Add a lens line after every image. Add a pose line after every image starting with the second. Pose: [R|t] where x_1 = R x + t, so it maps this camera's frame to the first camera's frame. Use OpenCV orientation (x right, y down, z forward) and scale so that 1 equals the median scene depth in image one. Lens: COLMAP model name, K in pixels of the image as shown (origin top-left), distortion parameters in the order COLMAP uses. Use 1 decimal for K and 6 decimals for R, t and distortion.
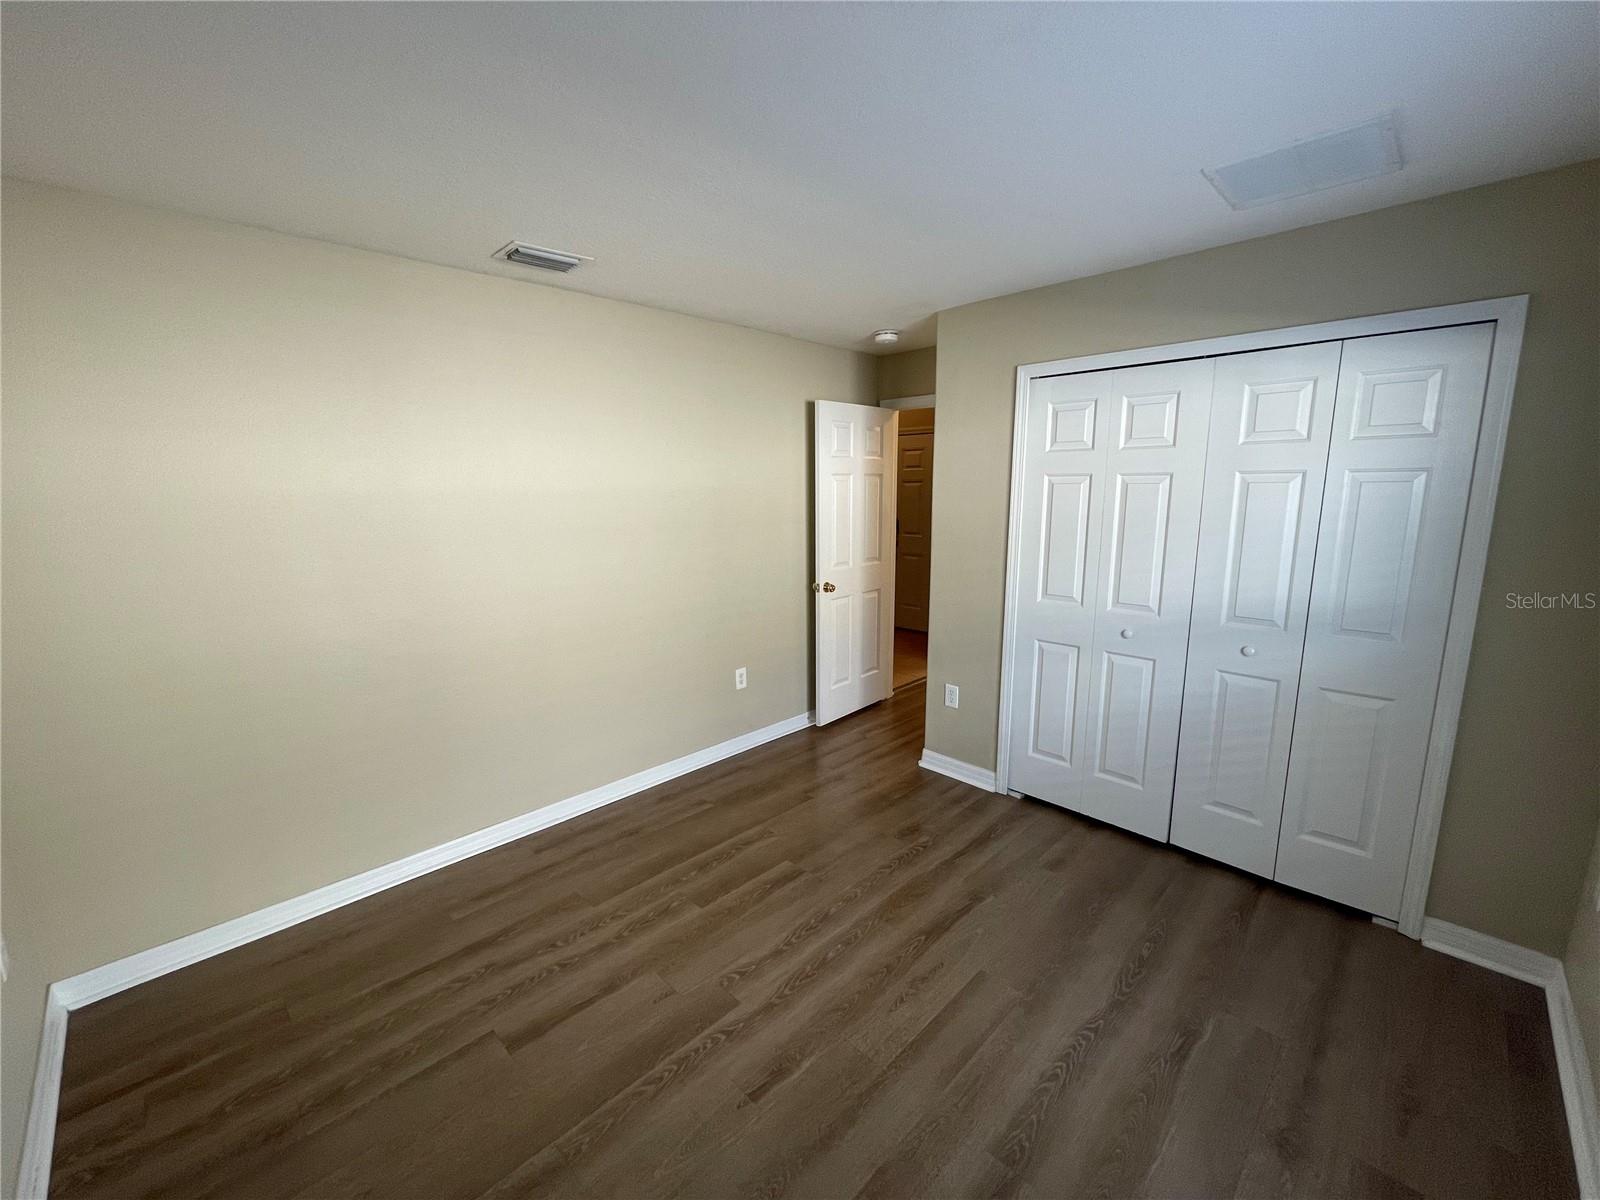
lens RADIAL K [[653.6, 0, 800.0], [0, 653.6, 600.0], [0, 0, 1]] dist [0.004483, 0.000113]
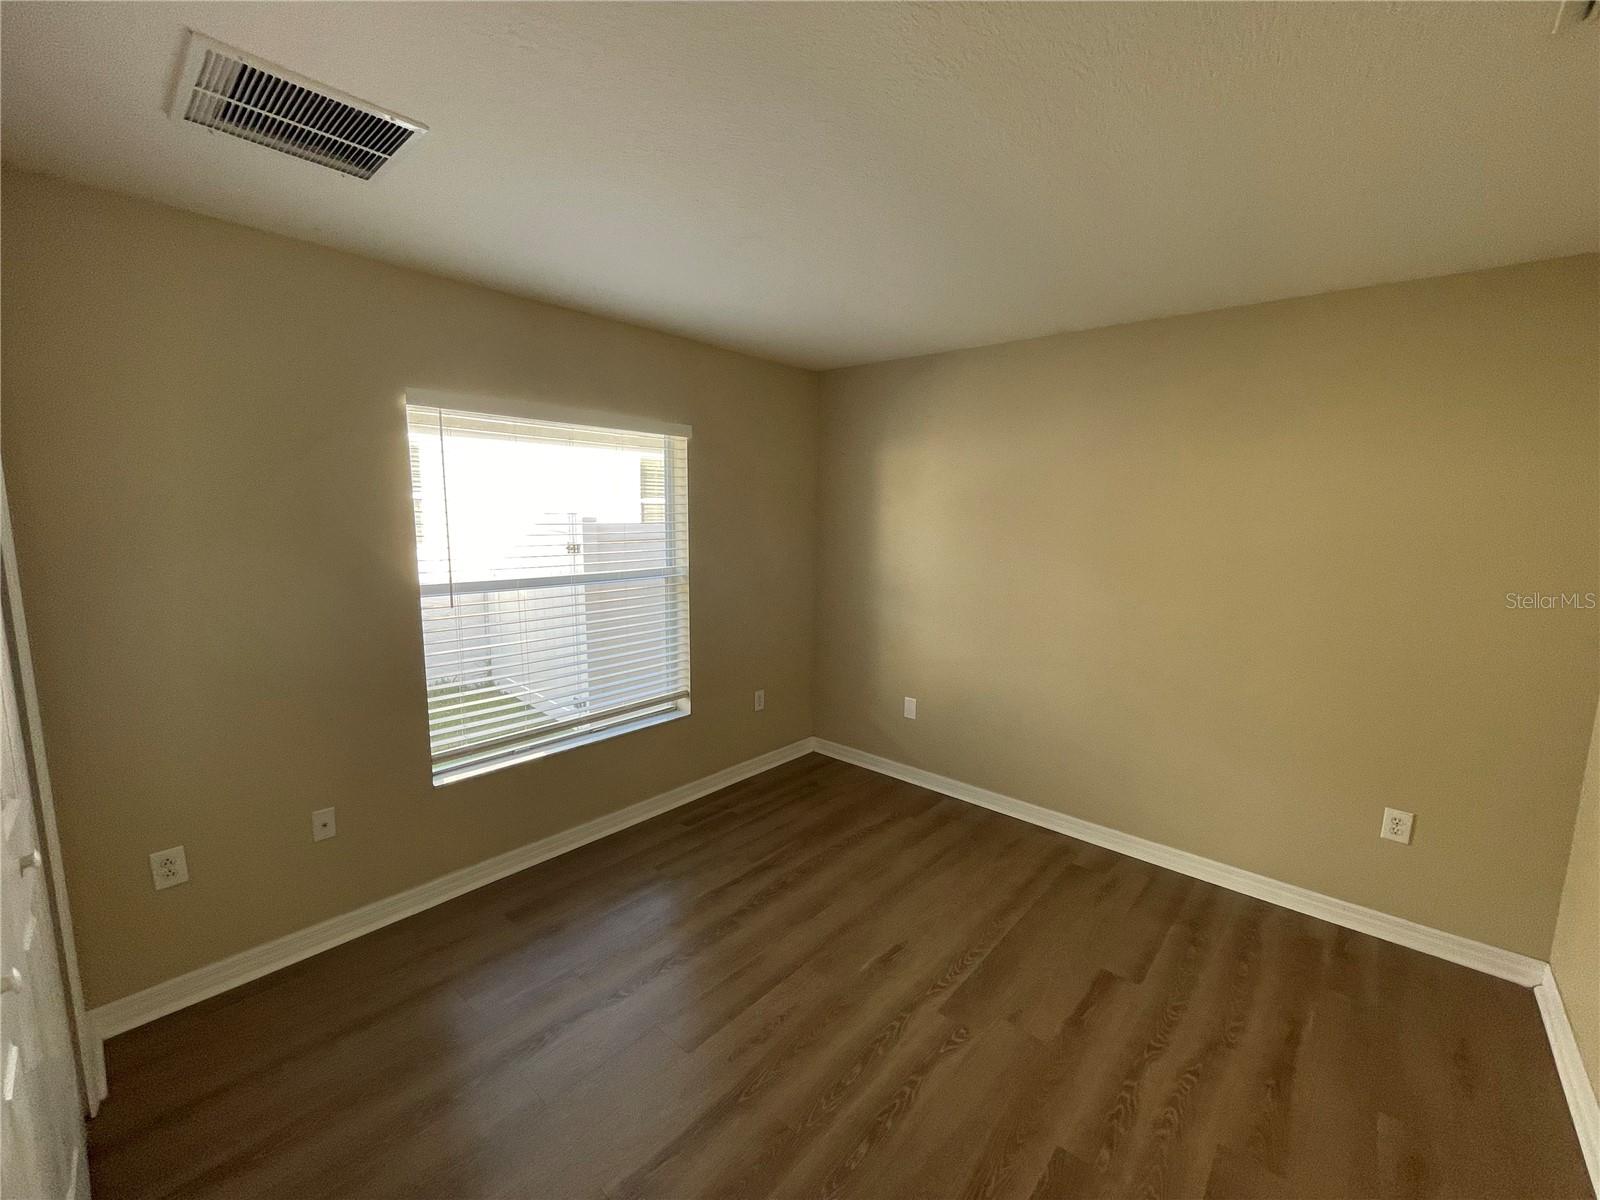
lens RADIAL K [[653.6, 0, 800.0], [0, 653.6, 600.0], [0, 0, 1]] dist [0.004483, 0.000113]
pose [[-0.998521, 0.003355, -0.054269, 0.175867], [-0.013595, 0.950986, 0.308936, -0.312220], [0.052645, 0.309217, -0.949533, 1.716123]]
